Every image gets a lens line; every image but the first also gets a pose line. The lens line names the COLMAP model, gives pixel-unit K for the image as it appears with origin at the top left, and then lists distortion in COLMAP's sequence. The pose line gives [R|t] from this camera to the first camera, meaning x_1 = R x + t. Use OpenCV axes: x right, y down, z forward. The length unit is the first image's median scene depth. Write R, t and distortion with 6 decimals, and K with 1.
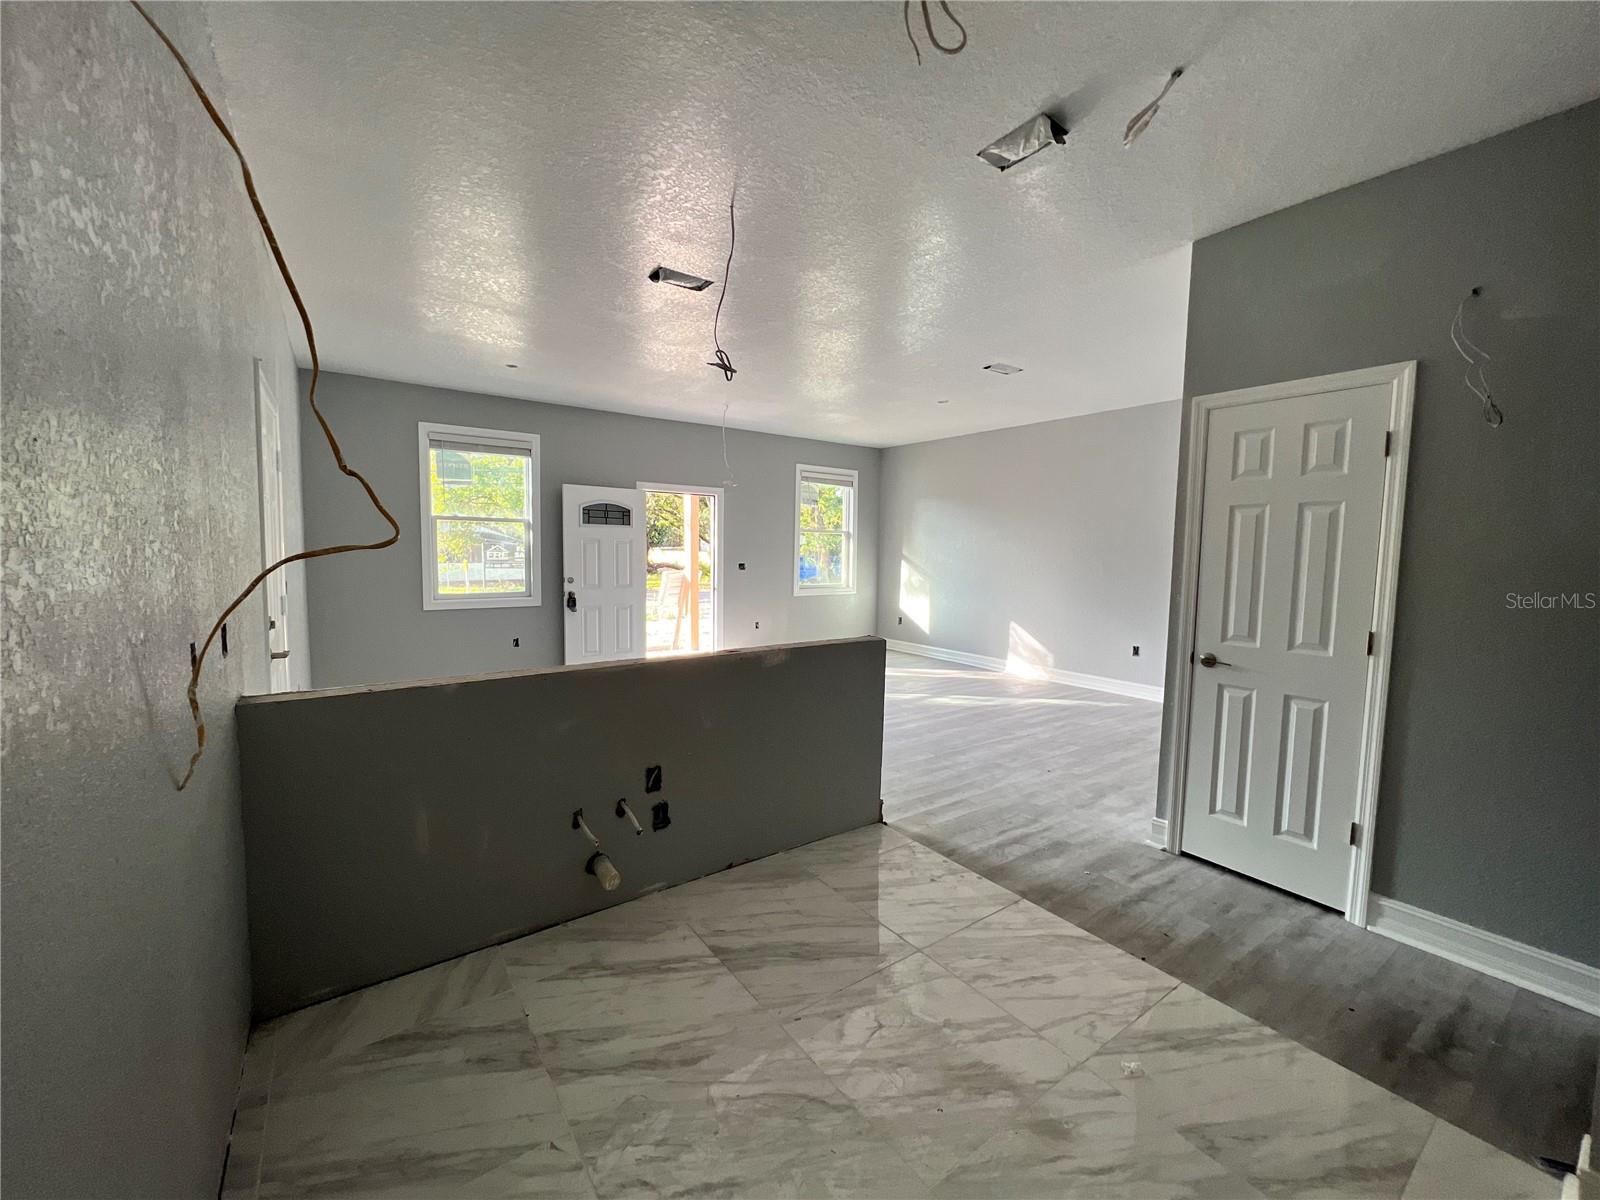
lens RADIAL K [[639.0, 0, 794.9], [0, 639.0, 597.1], [0, 0, 1]] dist [-0.001514, 0.000133]
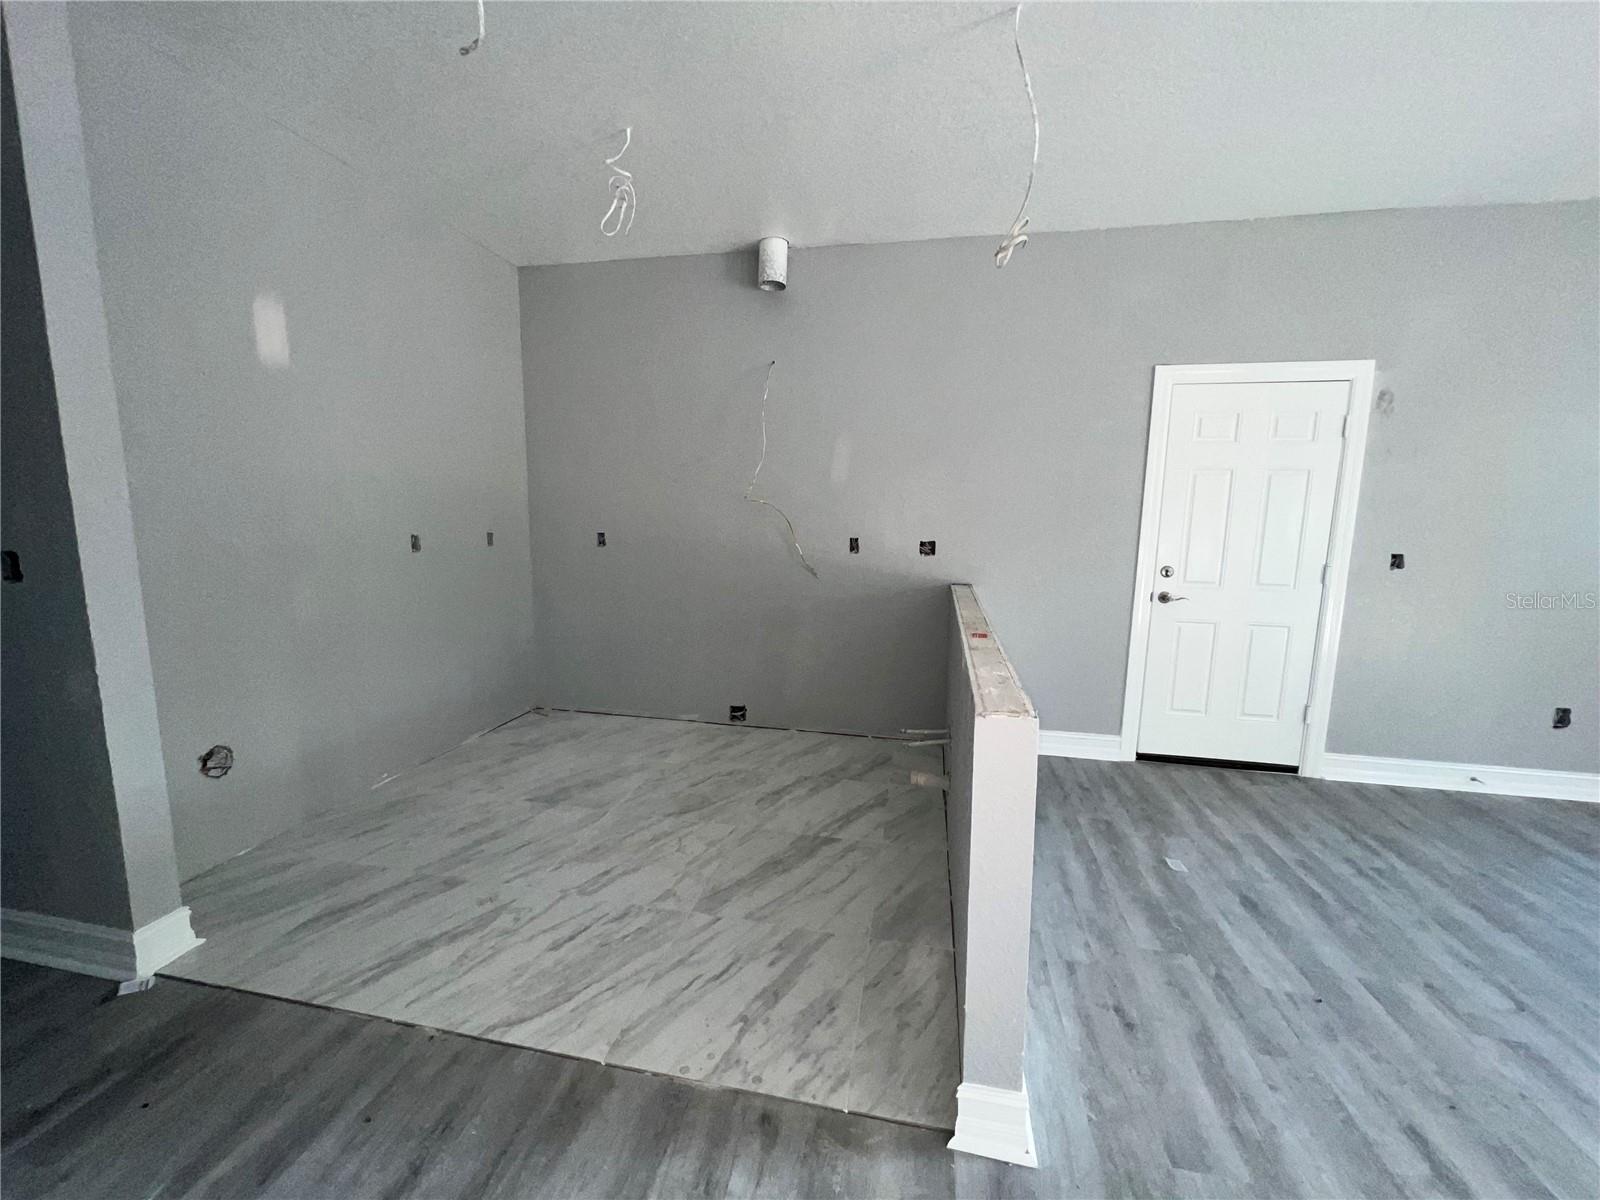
lens RADIAL K [[638.9, 0, 795.1], [0, 638.9, 597.5], [0, 0, 1]] dist [-0.001081, -0.000034]
pose [[-0.730002, 0.071822, -0.679661, 0.656829], [-0.076357, 0.979666, 0.185537, -0.095349], [0.679166, 0.187339, -0.709674, 1.599052]]
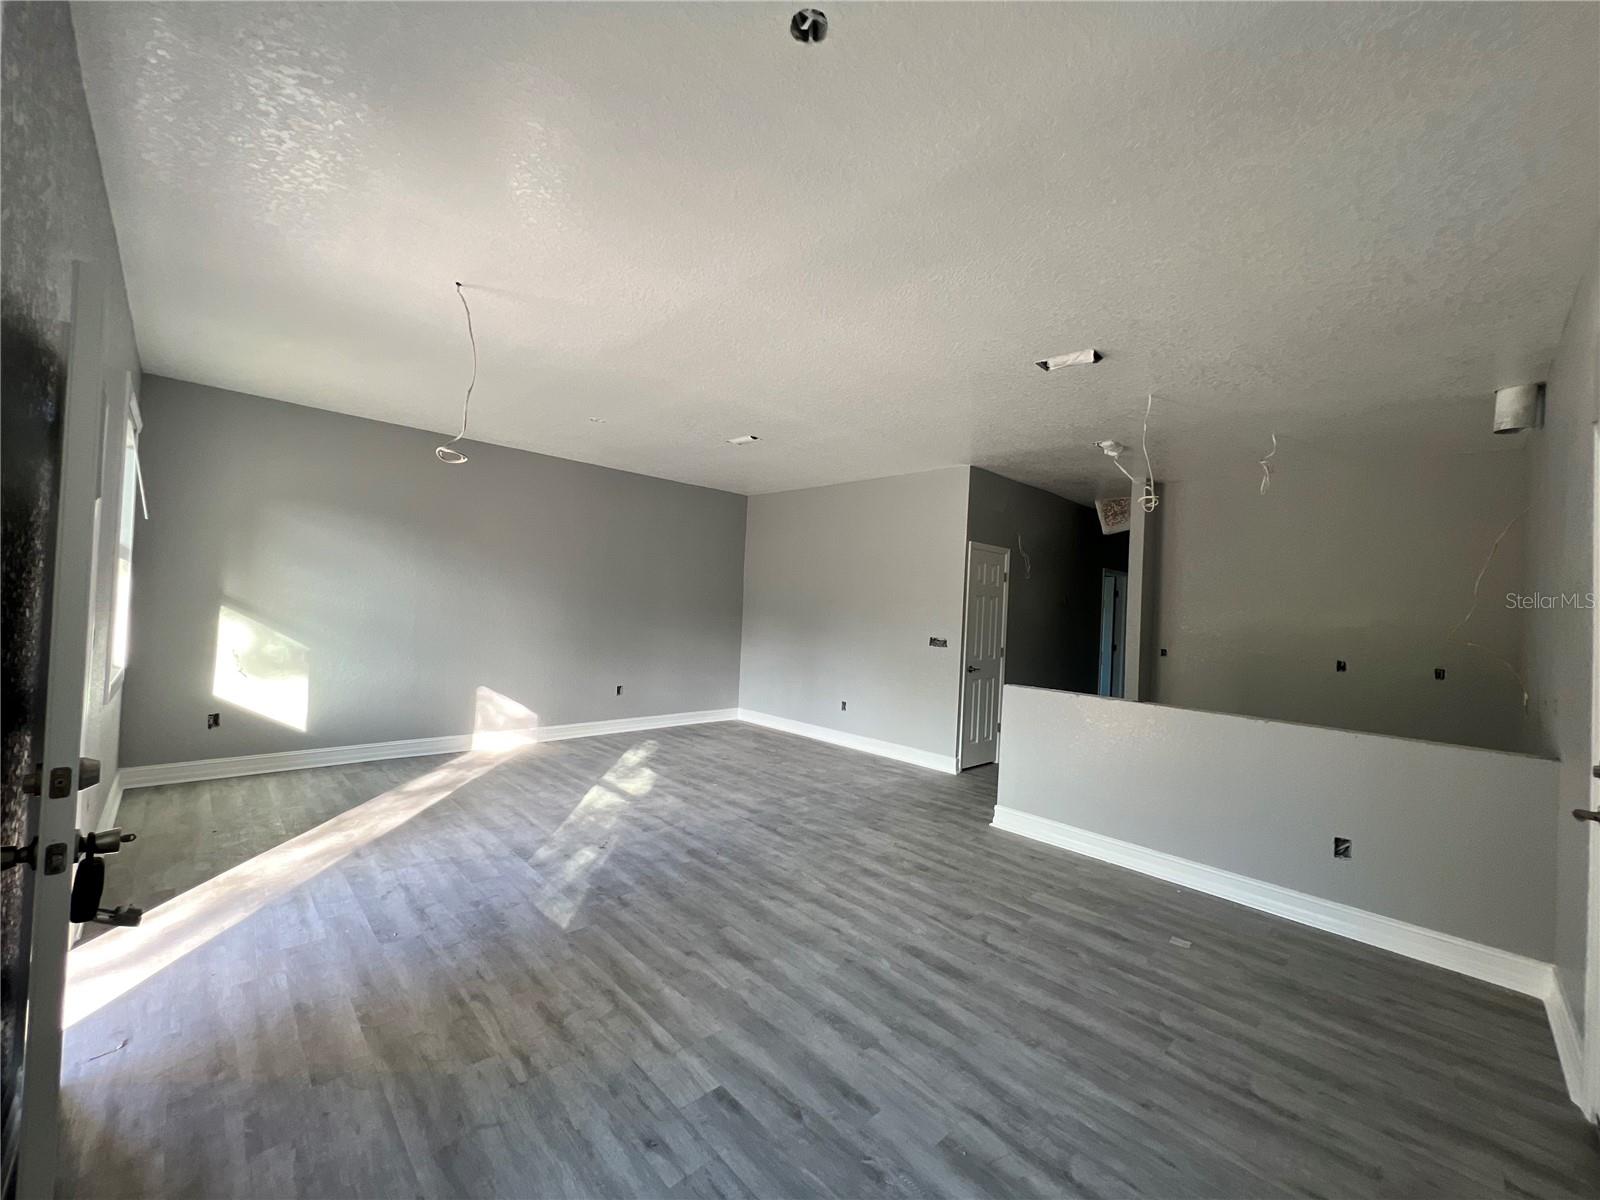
lens RADIAL K [[638.9, 0, 795.1], [0, 638.9, 597.5], [0, 0, 1]] dist [-0.001081, -0.000034]
pose [[-0.152662, -0.005428, 0.988264, -1.581847], [0.029507, 0.999514, 0.010048, -0.207589], [-0.987838, 0.030694, -0.152428, 2.253894]]
